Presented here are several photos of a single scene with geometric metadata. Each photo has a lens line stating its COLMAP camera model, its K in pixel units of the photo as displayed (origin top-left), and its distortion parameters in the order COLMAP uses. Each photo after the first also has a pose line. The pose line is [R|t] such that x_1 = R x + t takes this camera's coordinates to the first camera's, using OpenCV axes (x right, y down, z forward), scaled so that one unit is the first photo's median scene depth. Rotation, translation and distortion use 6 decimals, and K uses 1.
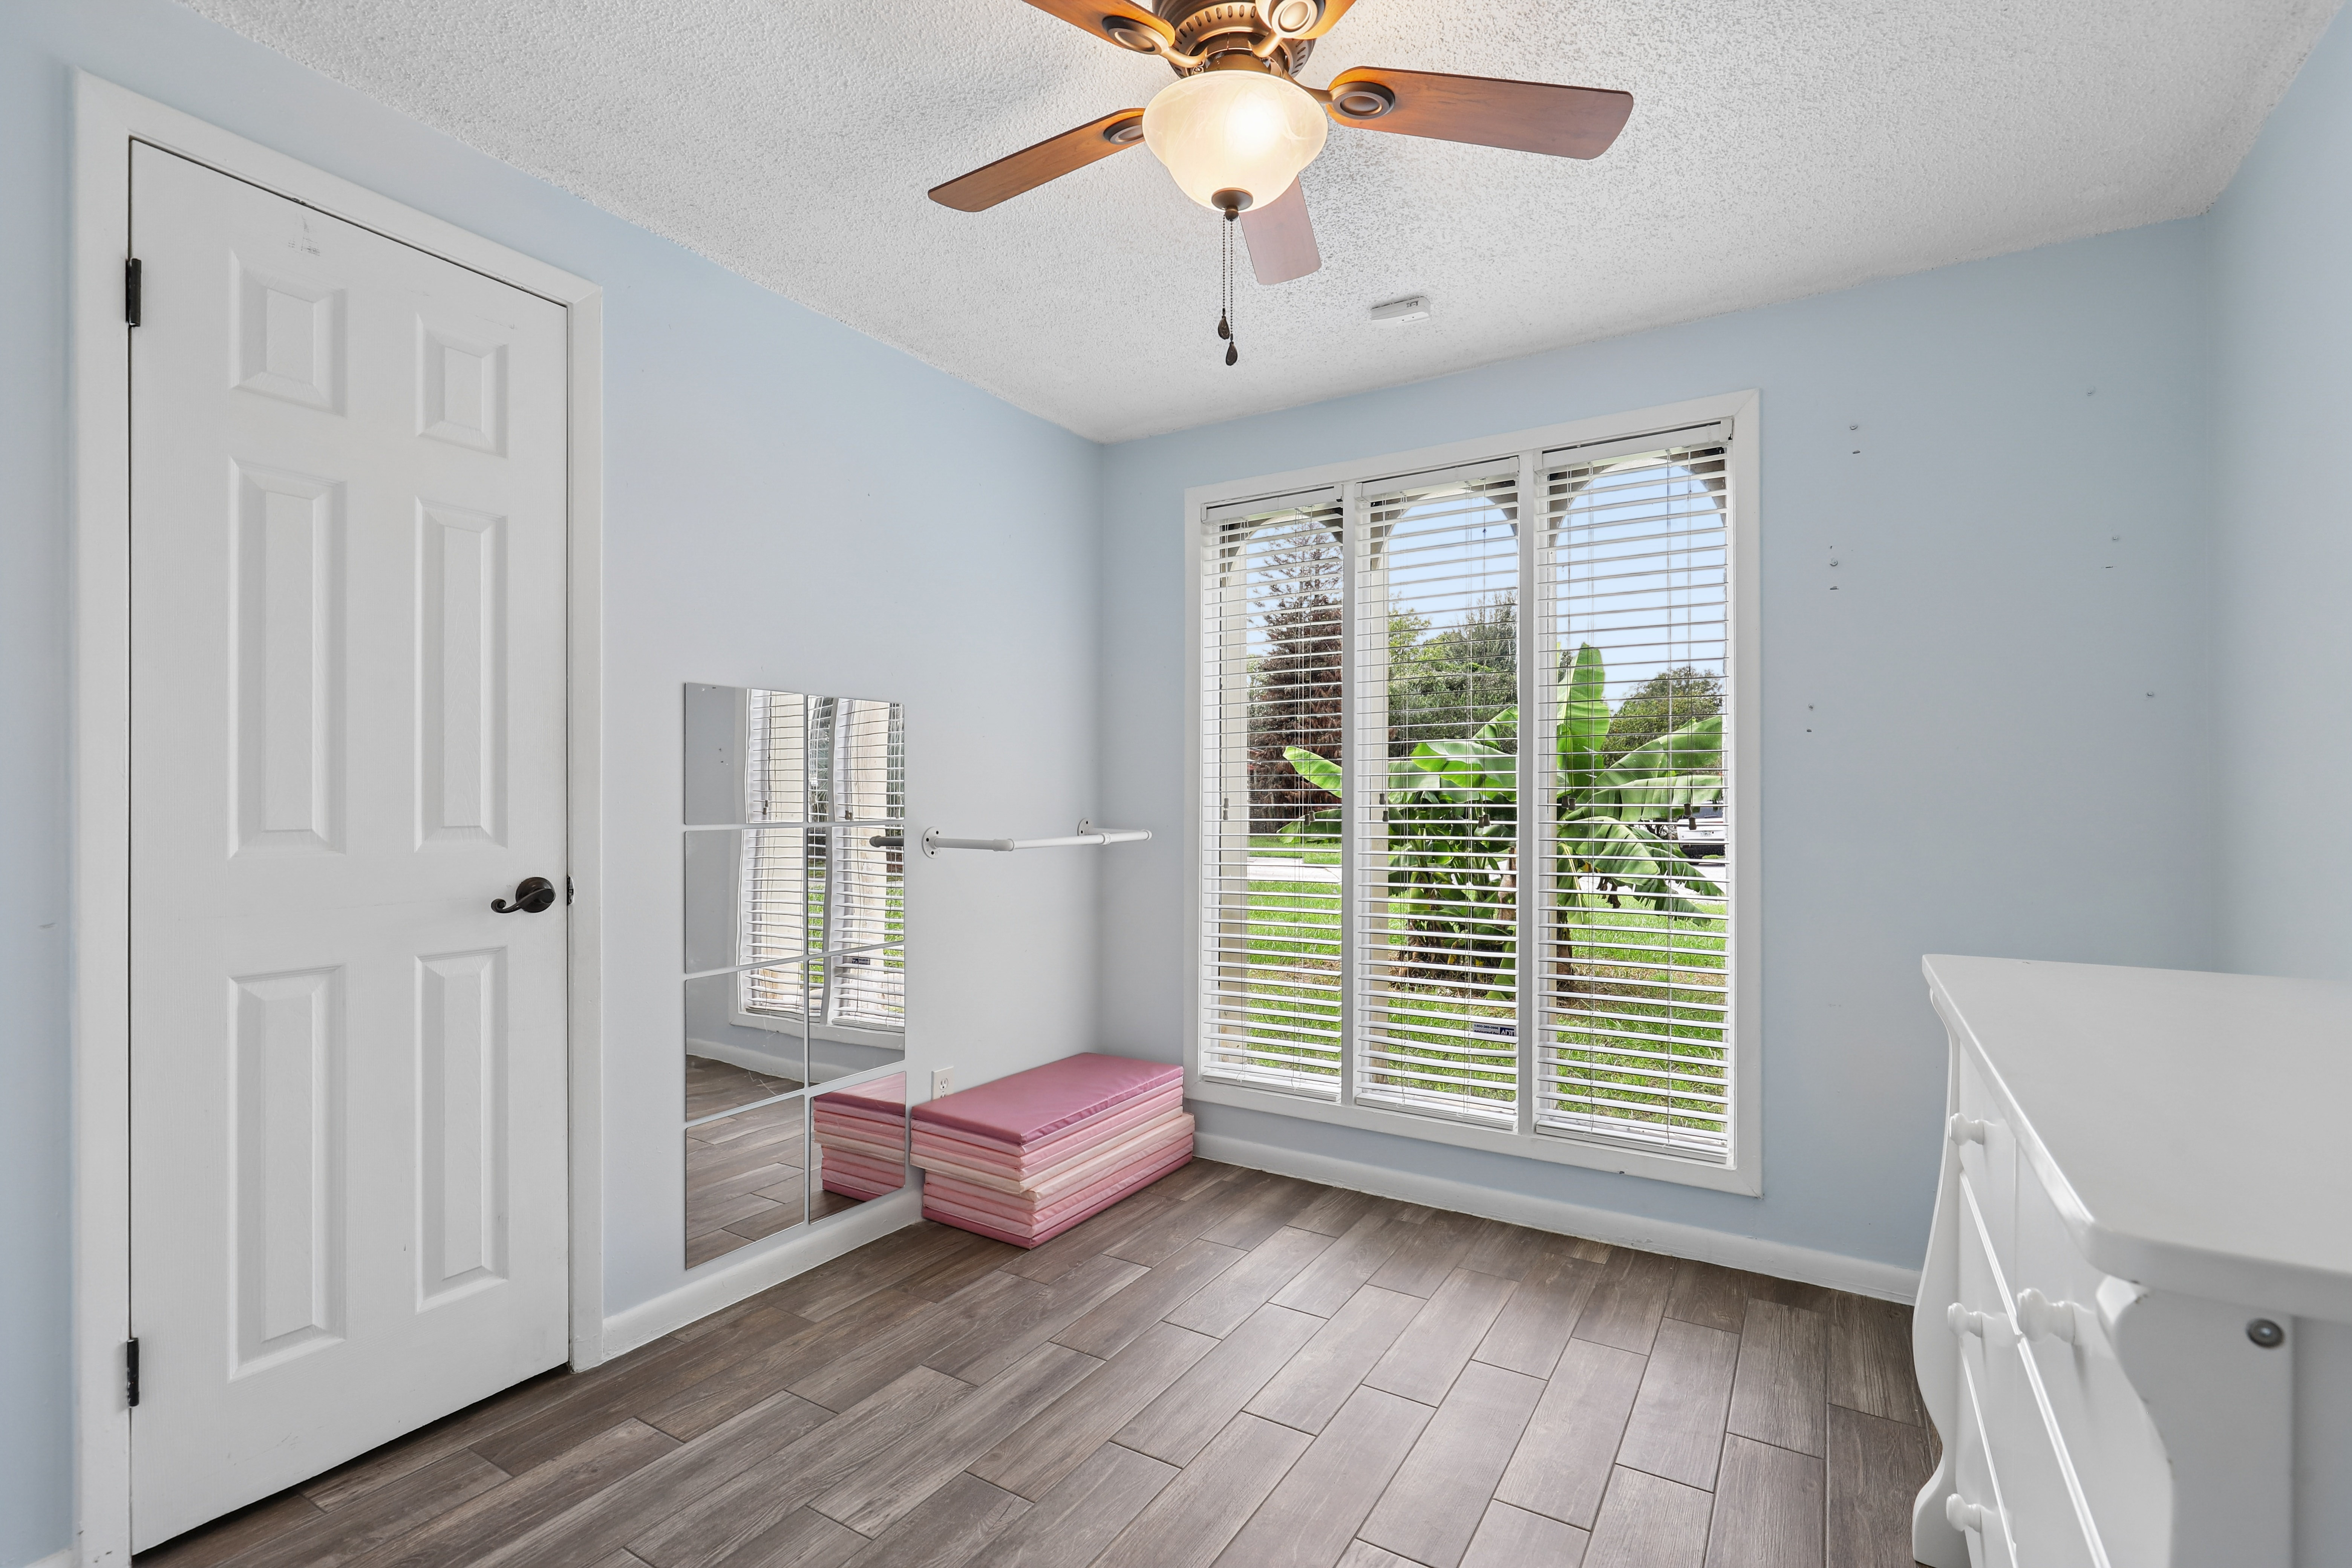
lens RADIAL K [[1066.3, 0, 1177.4], [0, 1066.3, 784.4], [0, 0, 1]] dist [0.003989, -0.001567]
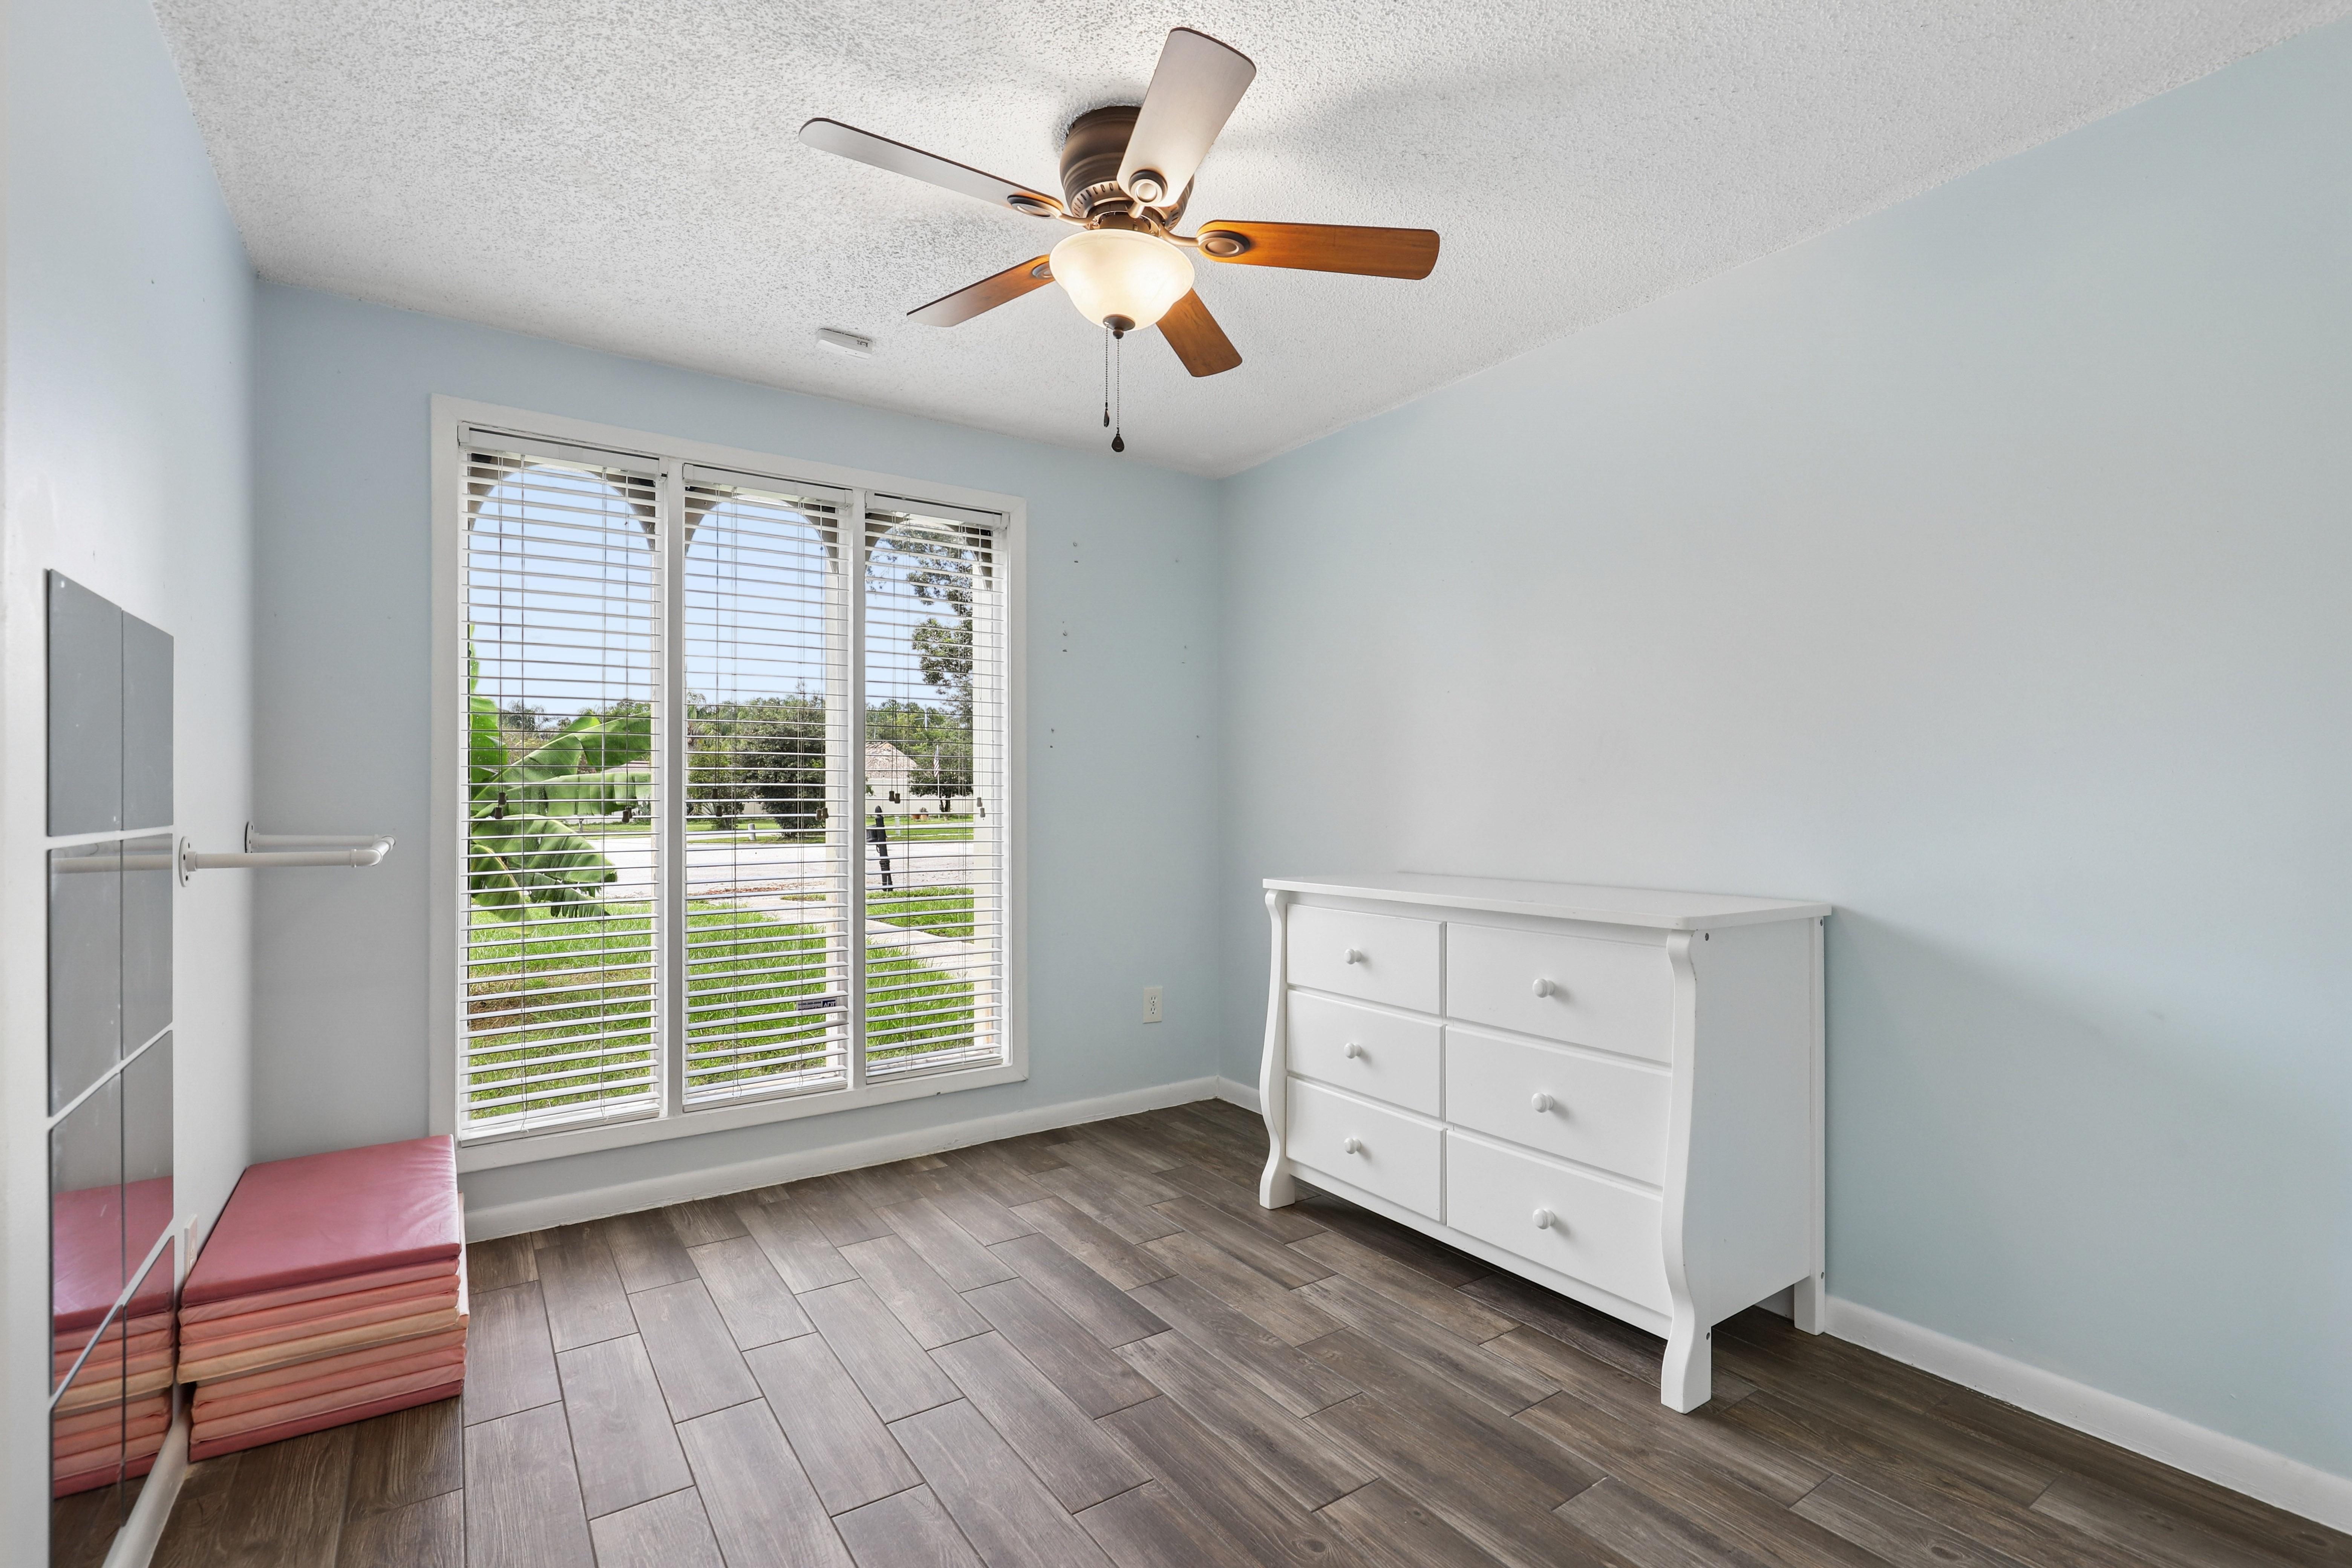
lens RADIAL K [[1066.3, 0, 1185.0], [0, 1066.3, 786.4], [0, 0, 1]] dist [0.003989, -0.001567]
pose [[0.407536, 0.007816, 0.913156, -0.554143], [-0.012664, 0.999916, -0.002907, 0.003910], [-0.913101, -0.010379, 0.407601, 0.210567]]
